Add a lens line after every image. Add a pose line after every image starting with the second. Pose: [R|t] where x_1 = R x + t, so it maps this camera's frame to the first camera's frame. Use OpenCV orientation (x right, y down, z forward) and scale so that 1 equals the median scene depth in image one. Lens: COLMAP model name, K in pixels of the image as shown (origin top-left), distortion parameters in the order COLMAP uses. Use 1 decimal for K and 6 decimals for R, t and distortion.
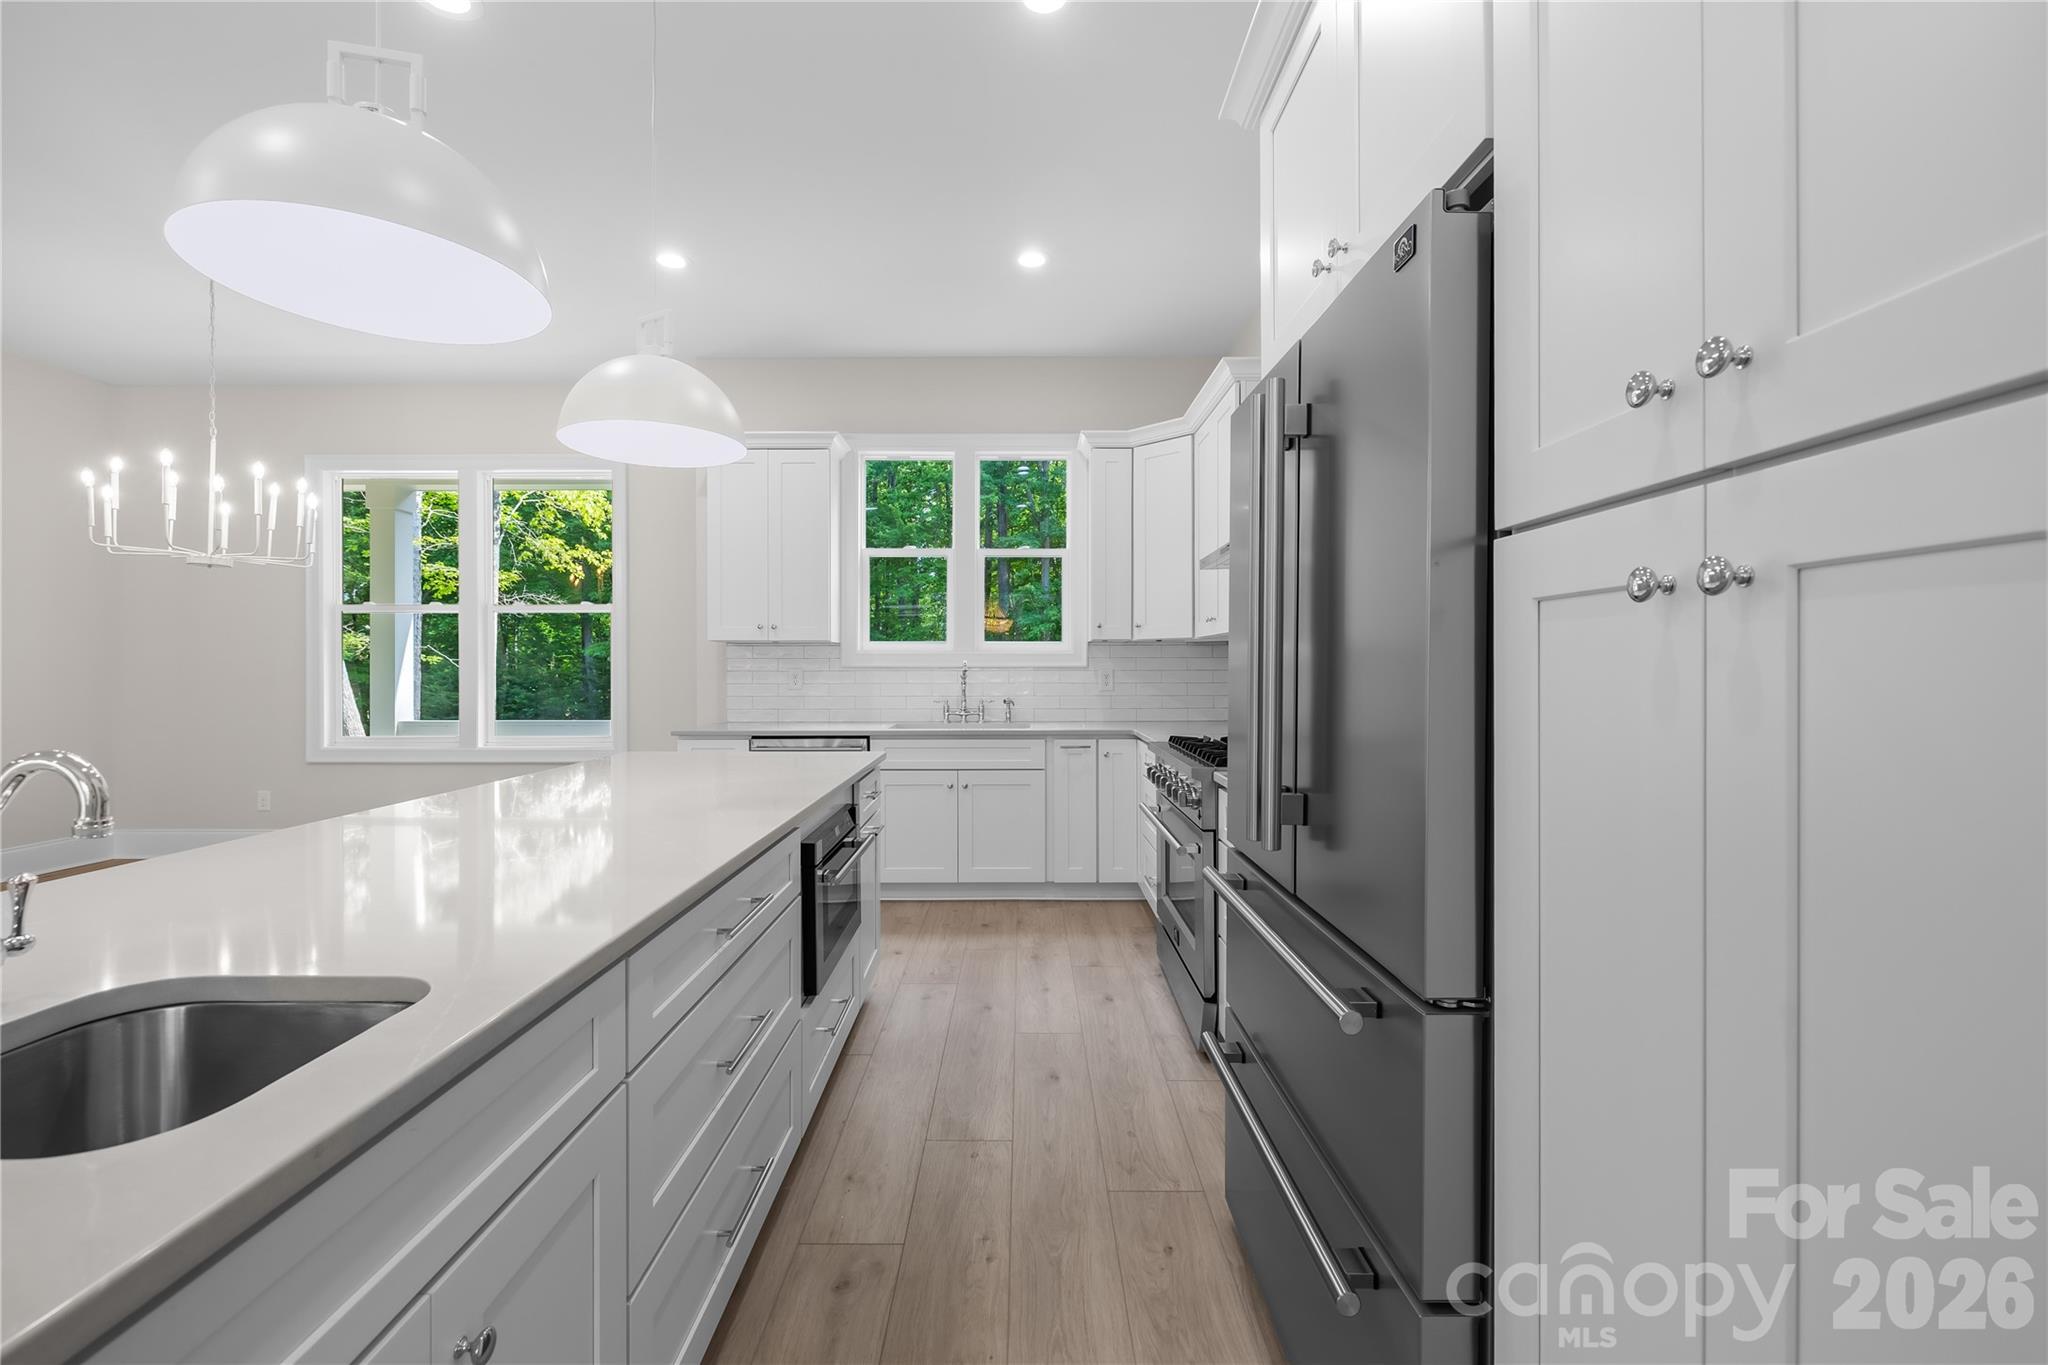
lens RADIAL K [[862.3, 0, 1014.3], [0, 862.3, 670.1], [0, 0, 1]] dist [-0.000848, 0.000391]
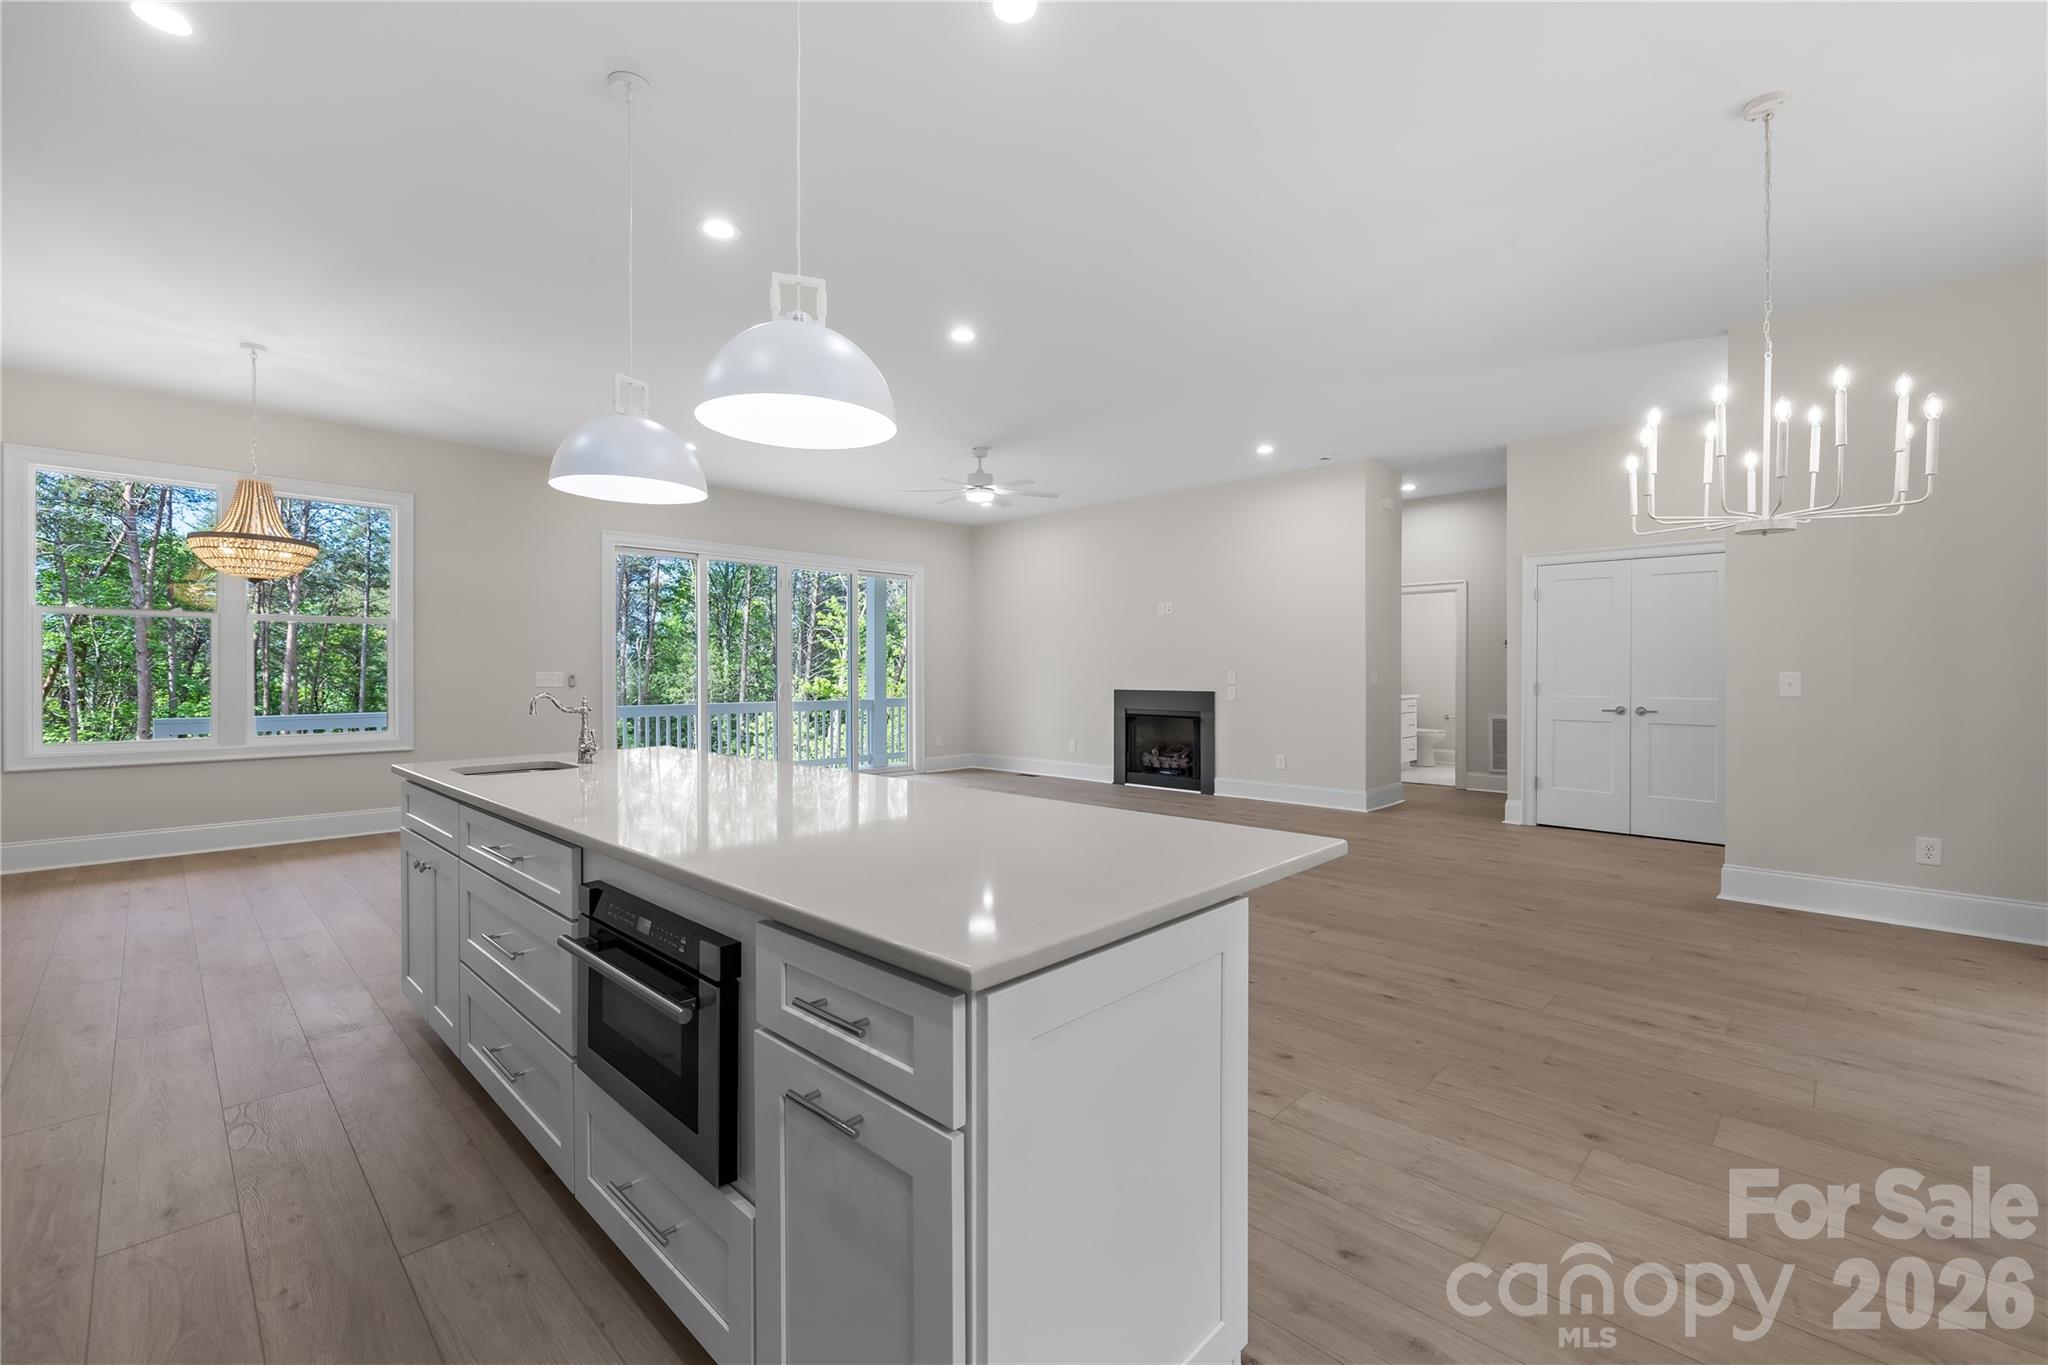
lens RADIAL K [[858.8, 0, 1017.5], [0, 858.8, 677.2], [0, 0, 1]] dist [-0.002948, -0.000344]
pose [[-0.696522, 0.006582, -0.717505, 0.034346], [-0.002272, 0.999933, 0.011379, -0.004343], [0.717532, 0.009555, -0.696460, 0.965403]]
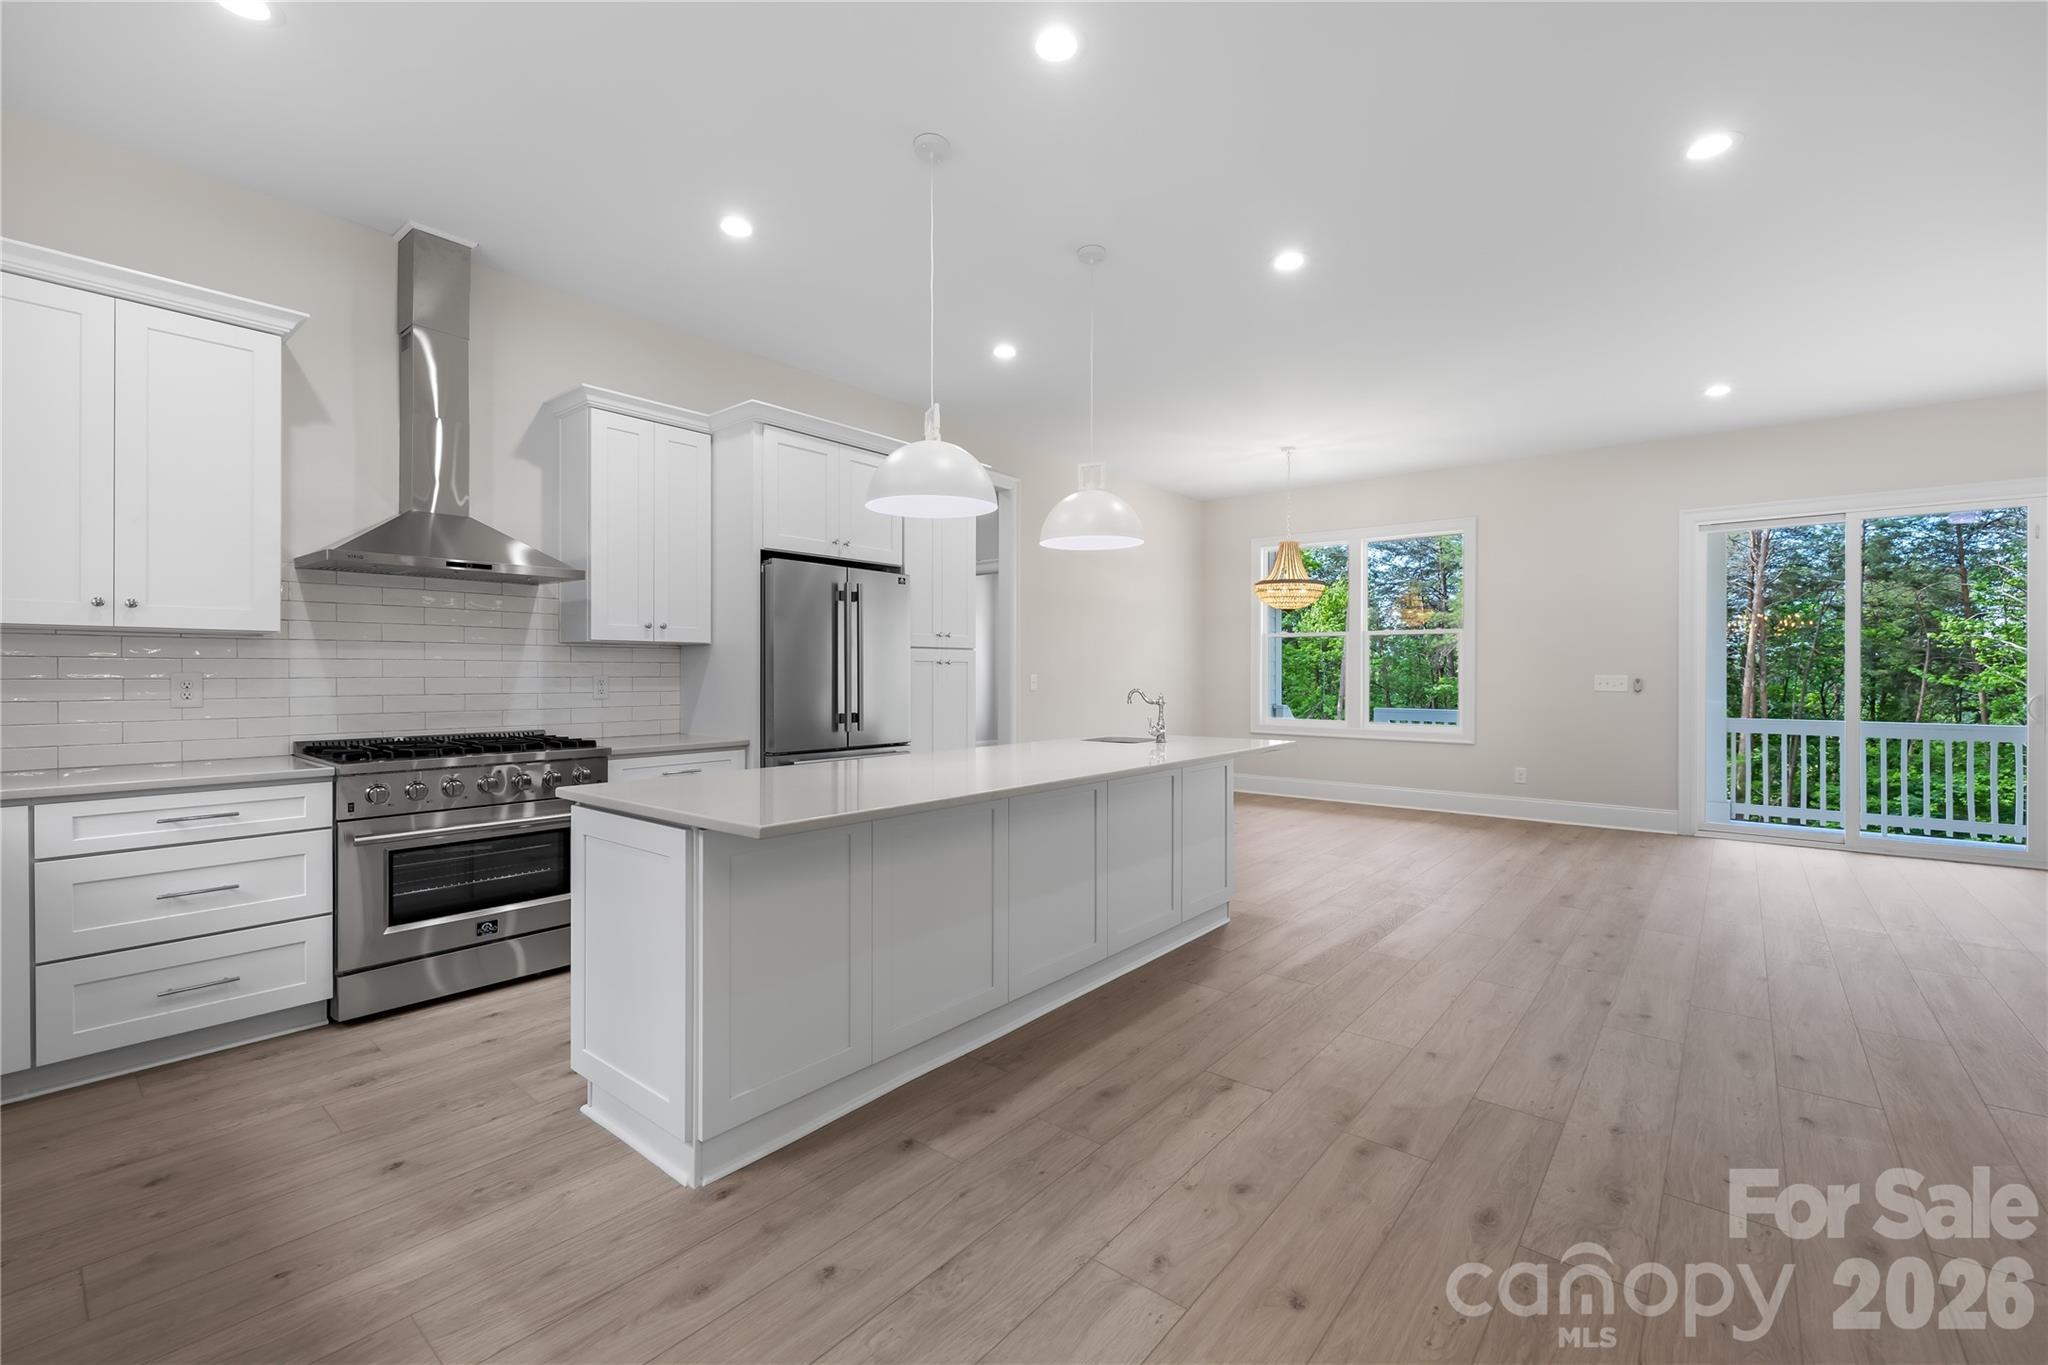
lens RADIAL K [[858.3, 0, 1012.4], [0, 858.3, 672.5], [0, 0, 1]] dist [-0.000793, 0.000133]
pose [[-0.769798, -0.000058, 0.638287, -0.735387], [0.001641, 0.999997, 0.002070, -0.004003], [-0.638285, 0.002641, -0.769795, 1.053498]]
